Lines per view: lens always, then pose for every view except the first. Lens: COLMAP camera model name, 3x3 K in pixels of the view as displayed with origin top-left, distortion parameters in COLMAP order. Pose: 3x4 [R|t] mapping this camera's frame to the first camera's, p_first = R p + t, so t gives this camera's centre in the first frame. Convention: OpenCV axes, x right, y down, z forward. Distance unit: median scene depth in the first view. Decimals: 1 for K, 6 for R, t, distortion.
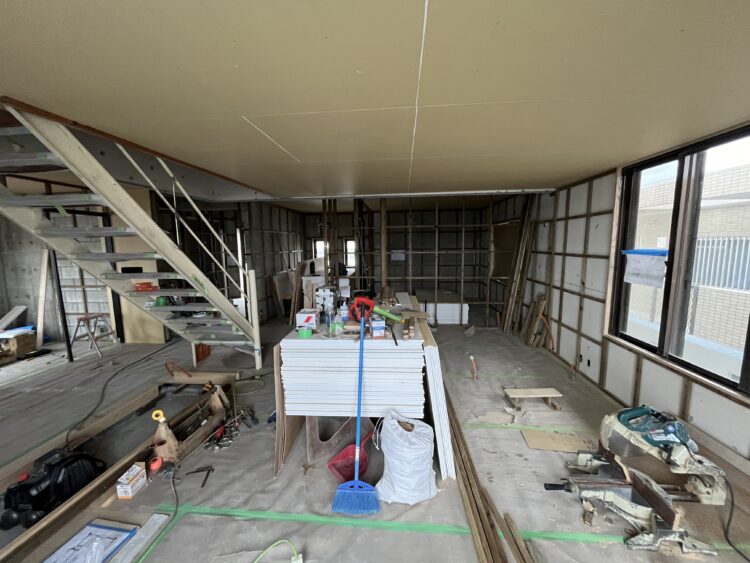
lens RADIAL K [[300.6, 0, 375.0], [0, 300.6, 281.5], [0, 0, 1]] dist [-0.001383, -0.000314]
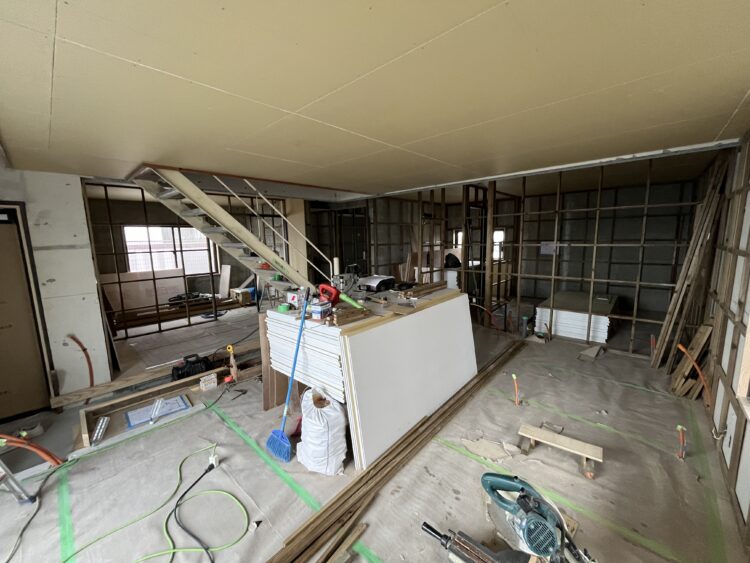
lens RADIAL K [[300.6, 0, 375.0], [0, 300.6, 281.5], [0, 0, 1]] dist [-0.001383, -0.000314]
pose [[0.797418, 0.084735, -0.597448, 0.405693], [-0.065832, 0.996398, 0.053451, -0.016566], [0.599825, -0.003292, 0.800124, 0.109056]]
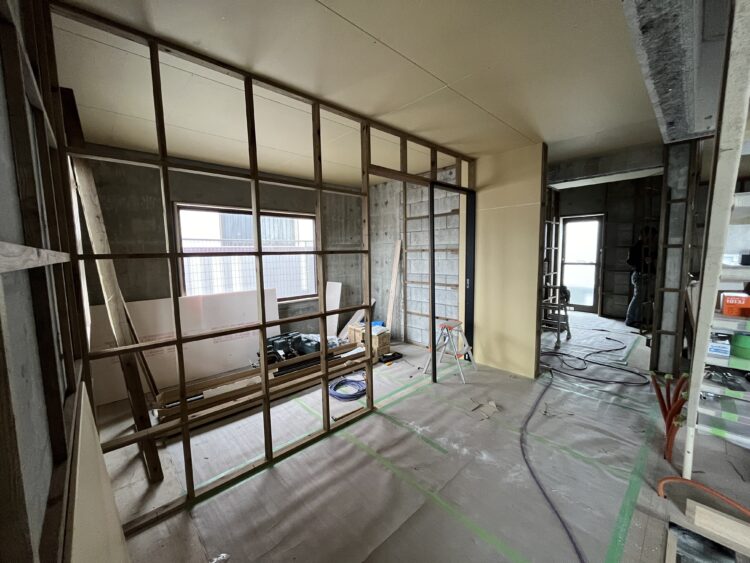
lens RADIAL K [[300.6, 0, 375.0], [0, 300.6, 281.5], [0, 0, 1]] dist [-0.001383, -0.000314]
pose [[0.748093, 0.066388, -0.660265, -0.646336], [-0.075442, 0.997041, 0.014774, 0.012556], [0.659292, 0.038759, 0.750888, 0.320339]]
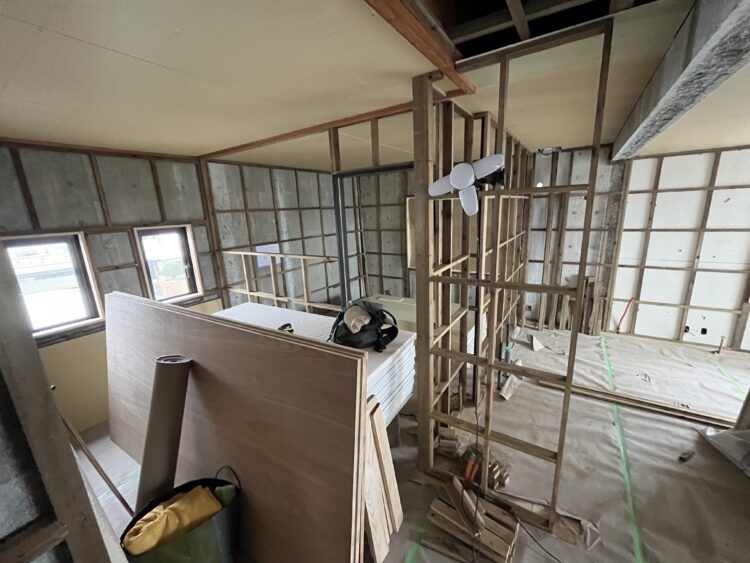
lens RADIAL K [[300.6, 0, 375.0], [0, 300.6, 281.5], [0, 0, 1]] dist [-0.001383, -0.000314]
pose [[0.467127, -0.213700, 0.857977, -0.587072], [0.151034, 0.975377, 0.160711, -0.205802], [-0.871195, 0.054511, 0.487901, 1.255900]]
